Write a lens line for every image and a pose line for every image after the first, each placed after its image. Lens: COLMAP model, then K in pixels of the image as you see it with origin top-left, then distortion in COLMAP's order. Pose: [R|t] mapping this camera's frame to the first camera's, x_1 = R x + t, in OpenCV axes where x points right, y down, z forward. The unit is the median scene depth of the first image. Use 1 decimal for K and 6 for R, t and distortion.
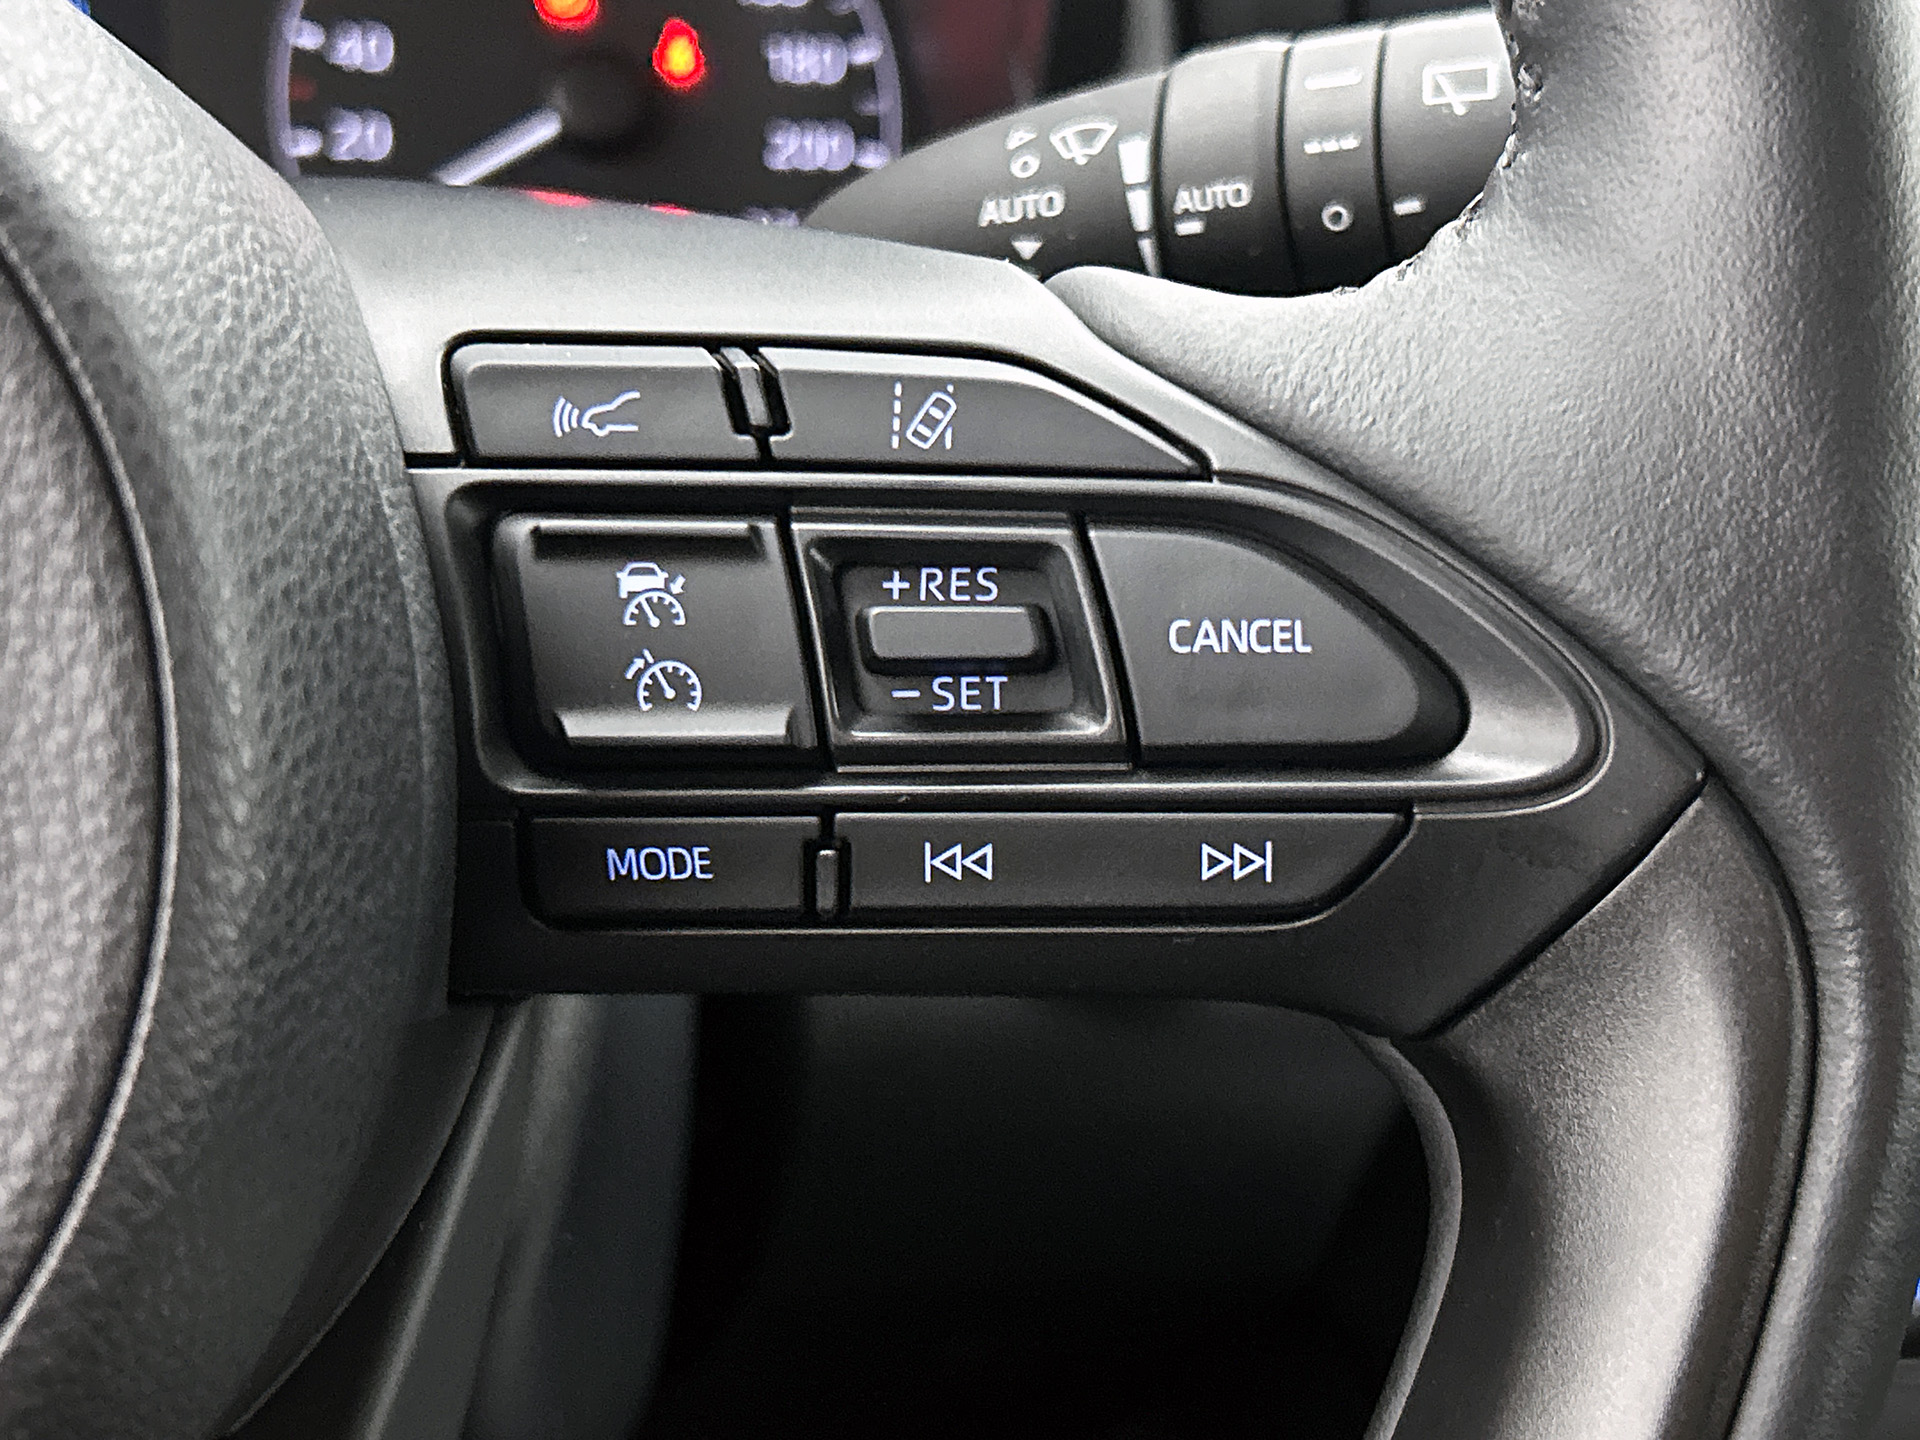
lens RADIAL K [[2764.2, 0, 962.6], [0, 2764.2, 712.6], [0, 0, 1]] dist [0.152359, 0.000000]
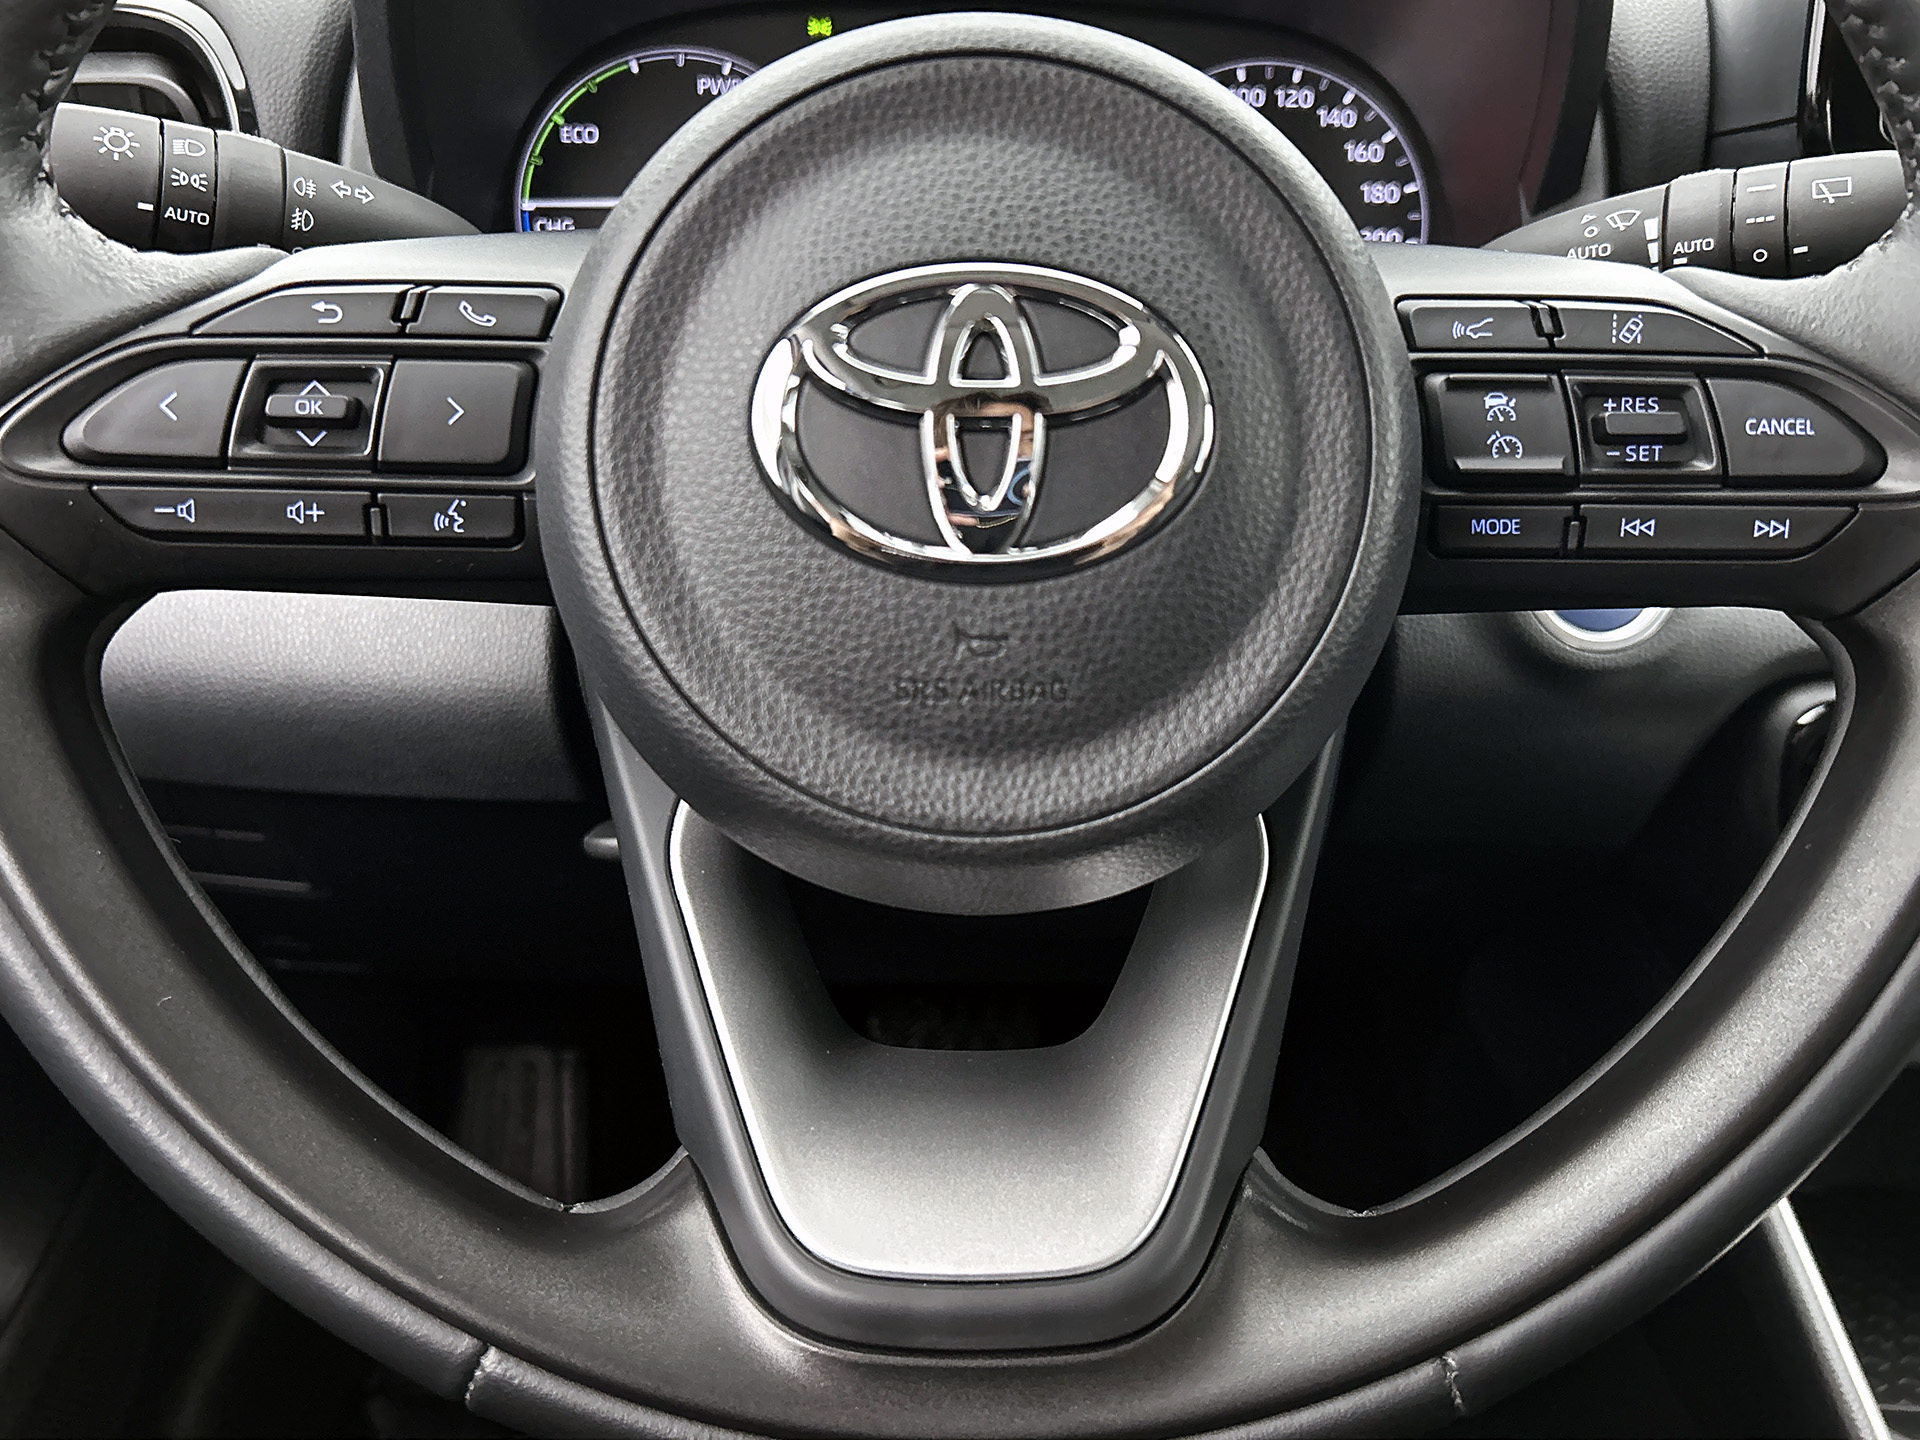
lens RADIAL K [[1680.2, 0, 962.8], [0, 1680.2, 725.0], [0, 0, 1]] dist [0.010592, -0.020043]
pose [[0.984851, 0.043093, -0.167963, -0.304548], [-0.032569, 0.997359, 0.064915, 0.142965], [0.170317, -0.058461, 0.983654, -0.448859]]
